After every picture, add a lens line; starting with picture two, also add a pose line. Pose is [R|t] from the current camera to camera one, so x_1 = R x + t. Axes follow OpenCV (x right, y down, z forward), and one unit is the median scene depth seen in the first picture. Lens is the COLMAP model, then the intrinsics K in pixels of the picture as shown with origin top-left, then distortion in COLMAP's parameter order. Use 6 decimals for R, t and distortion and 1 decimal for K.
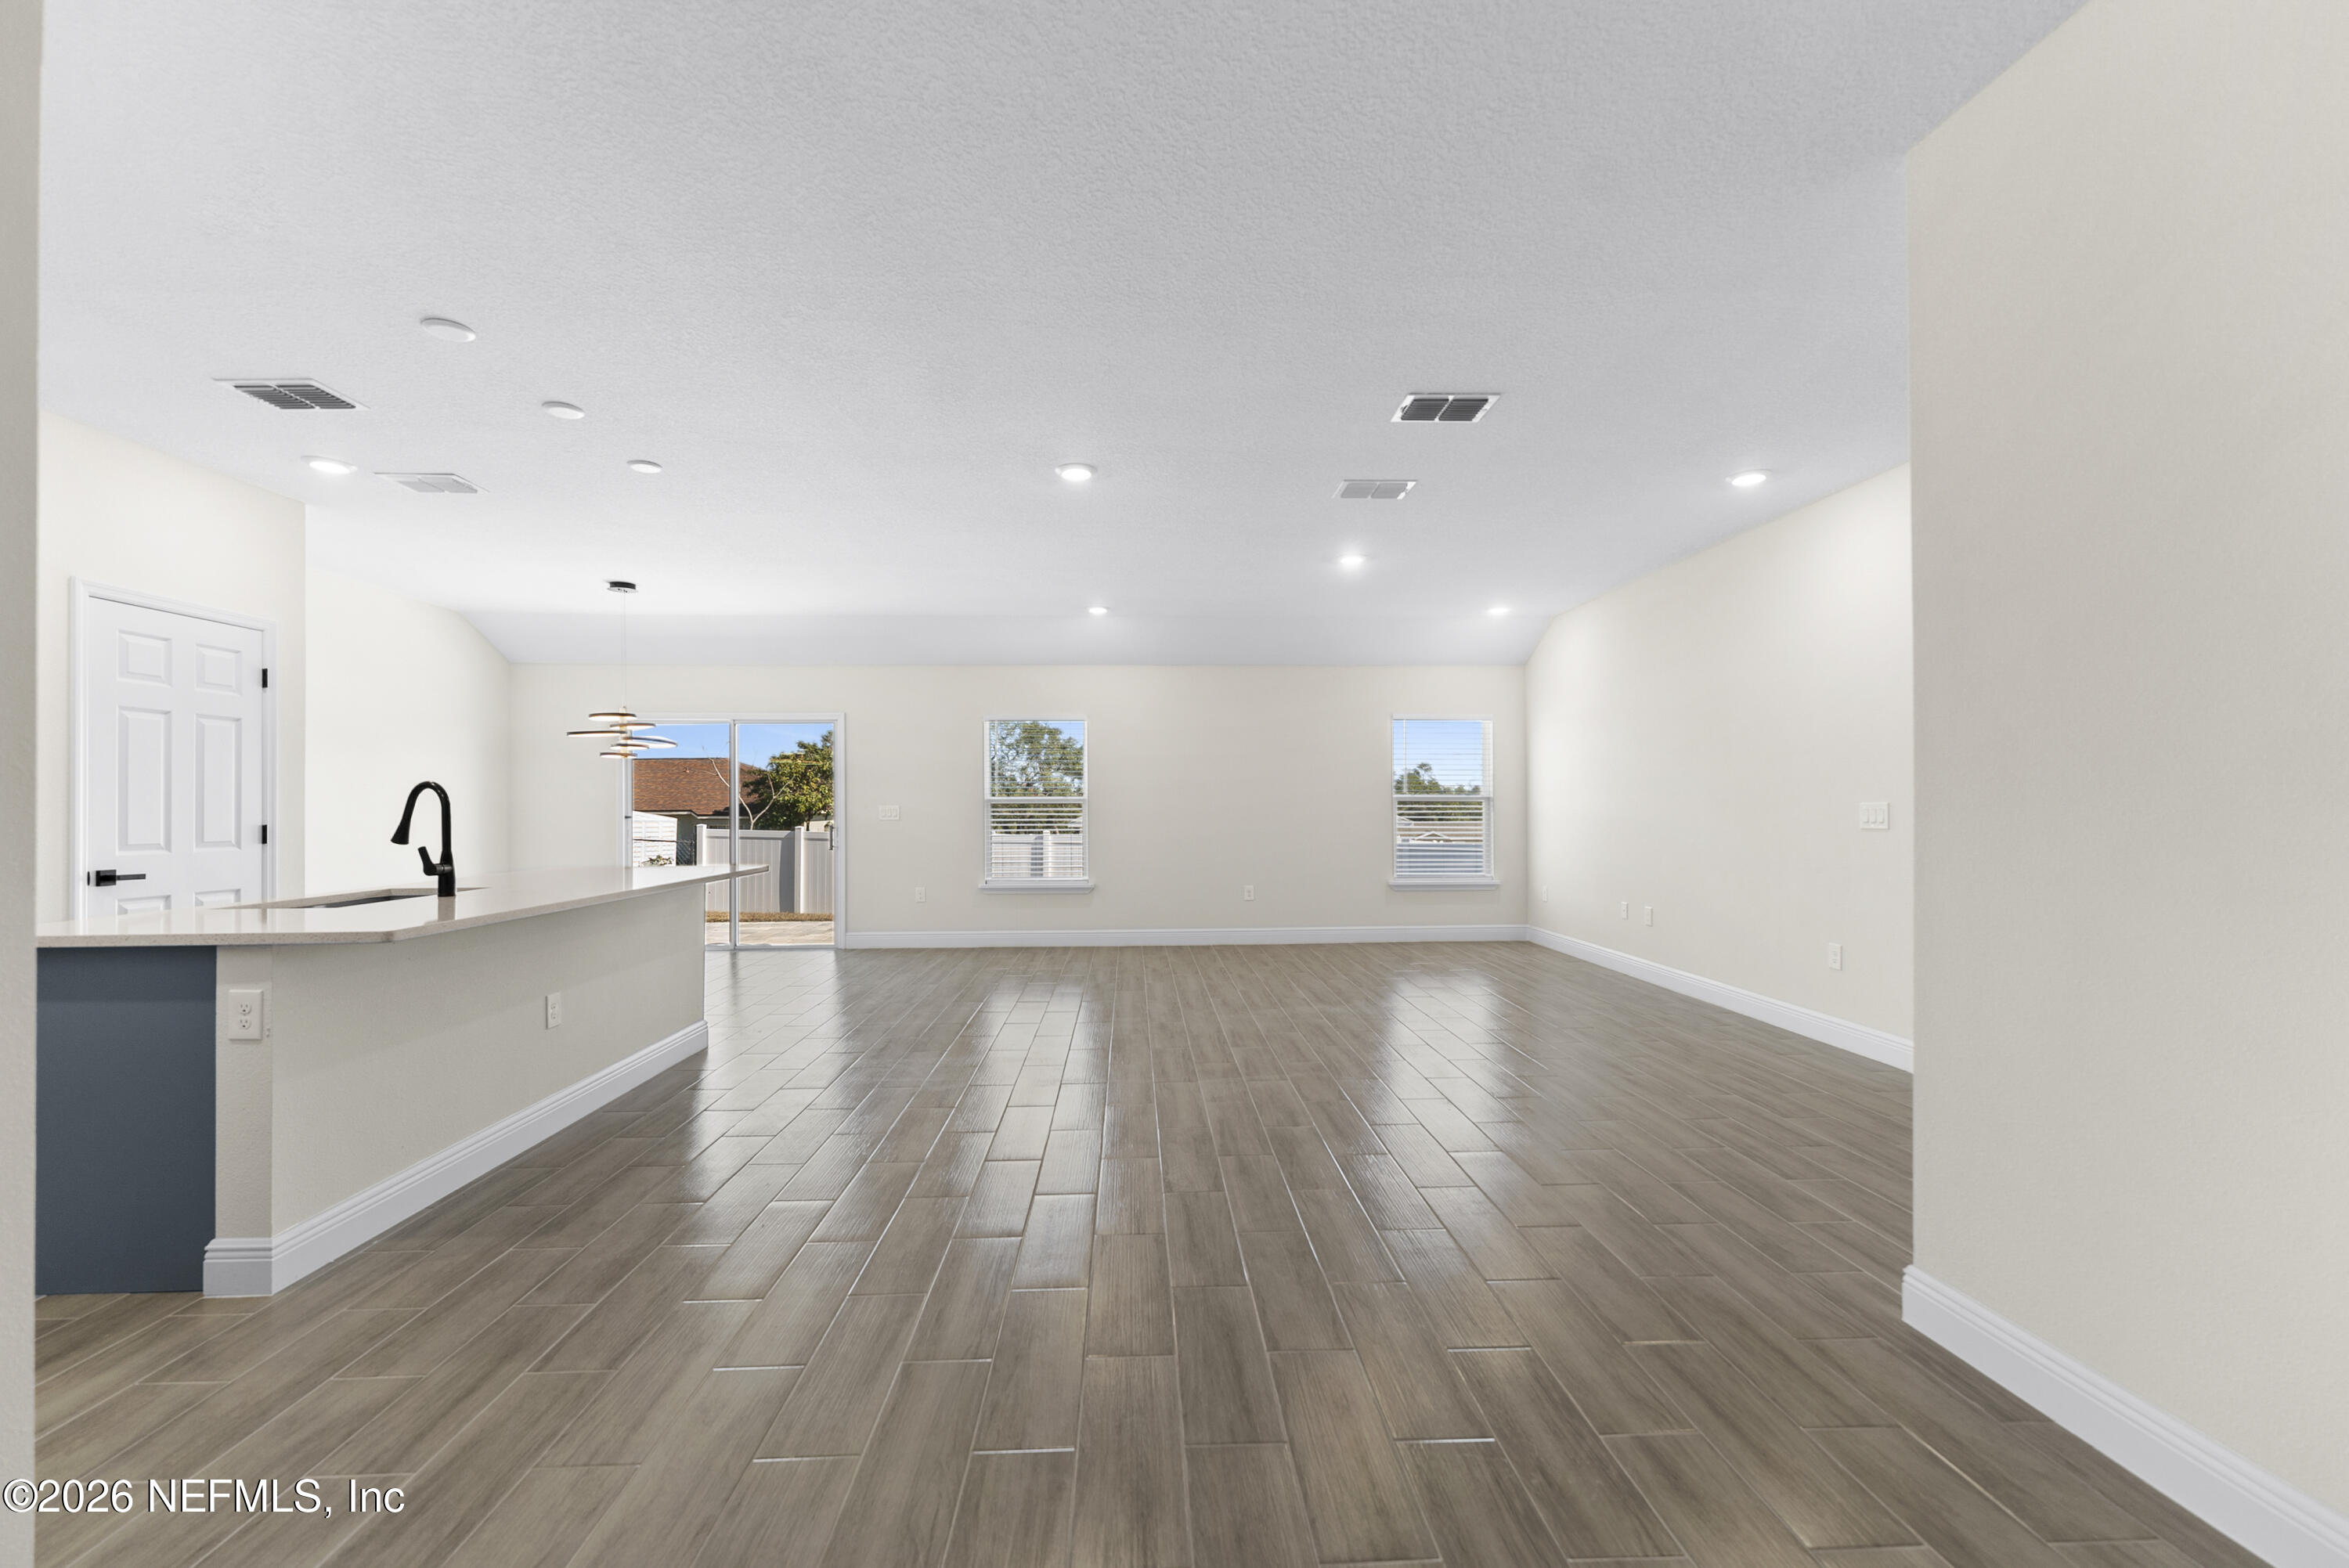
lens RADIAL K [[957.1, 0, 1173.8], [0, 957.1, 796.7], [0, 0, 1]] dist [-0.000708, -0.000178]
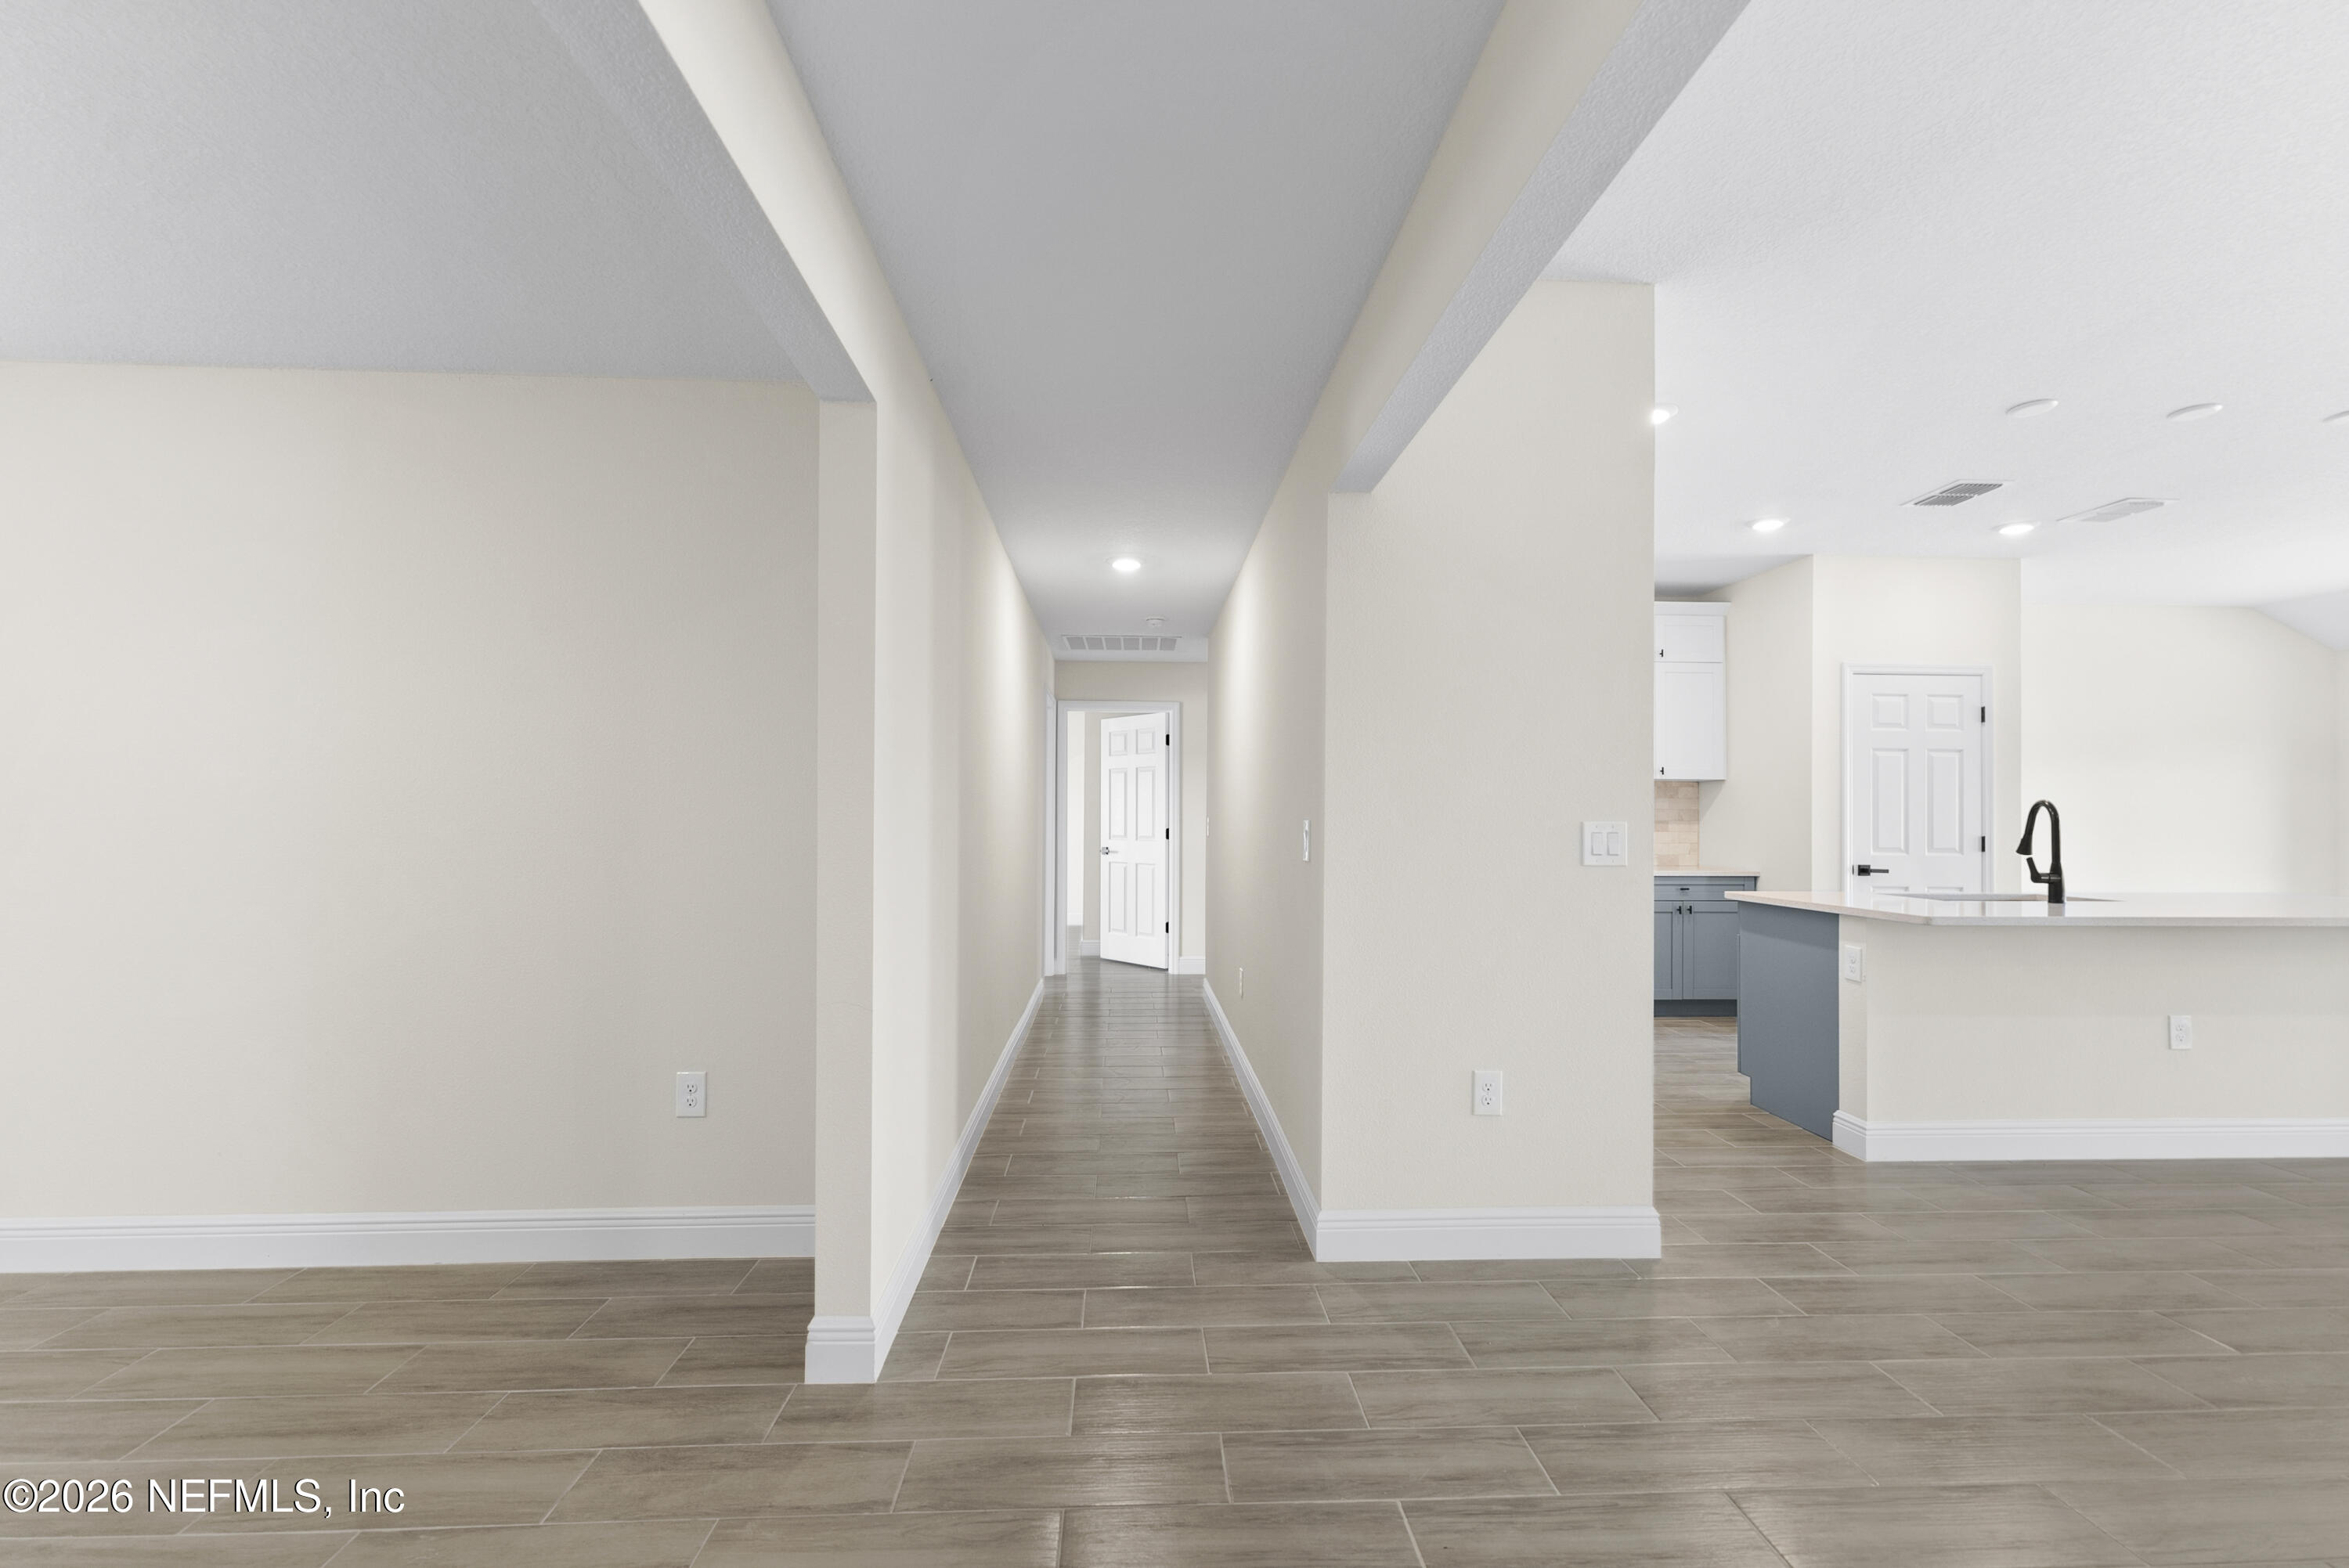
lens RADIAL K [[969.0, 0, 1170.7], [0, 969.0, 807.3], [0, 0, 1]] dist [0.002173, 0.000225]
pose [[-0.002015, -0.004526, -0.999988, 0.364234], [0.002323, 0.999987, -0.004531, -0.005036], [0.999995, -0.002333, -0.002005, -0.029551]]
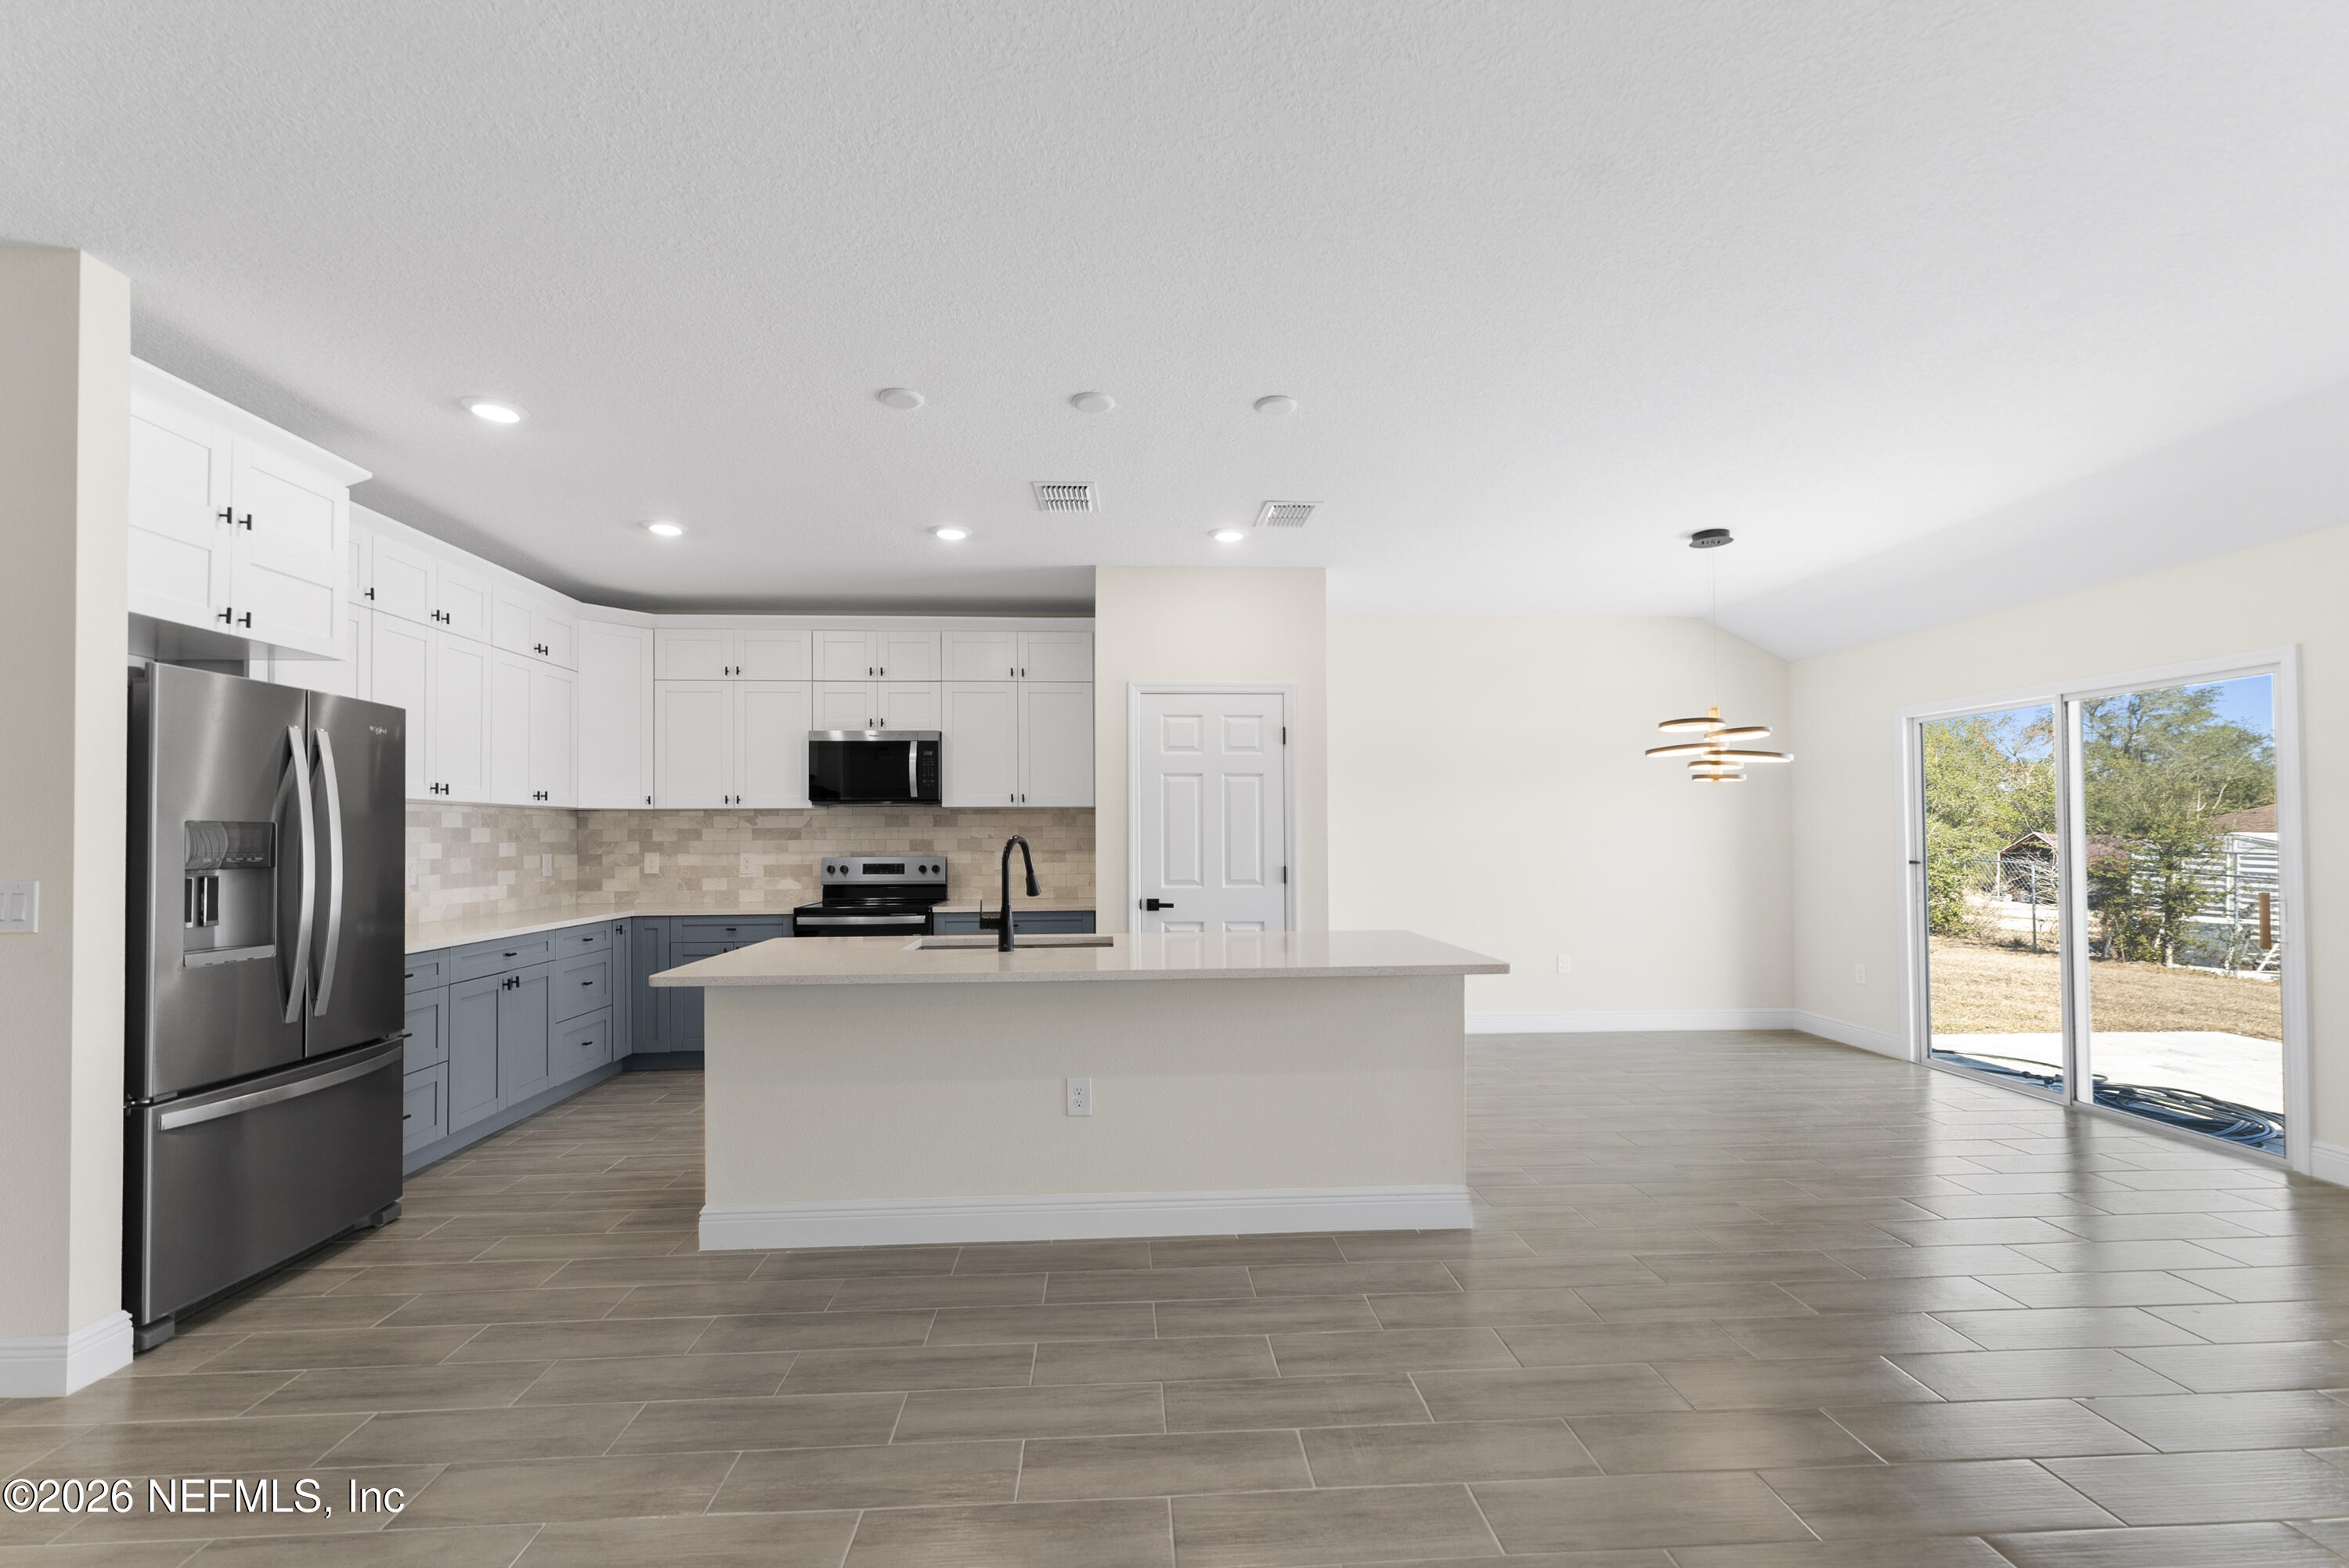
lens RADIAL K [[974.0, 0, 1176.1], [0, 974.0, 829.5], [0, 0, 1]] dist [0.000260, 0.000000]
pose [[0.019068, -0.002416, -0.999815, 0.249681], [0.011945, 0.999926, -0.002189, -0.017227], [0.999747, -0.011901, 0.019095, 1.127334]]
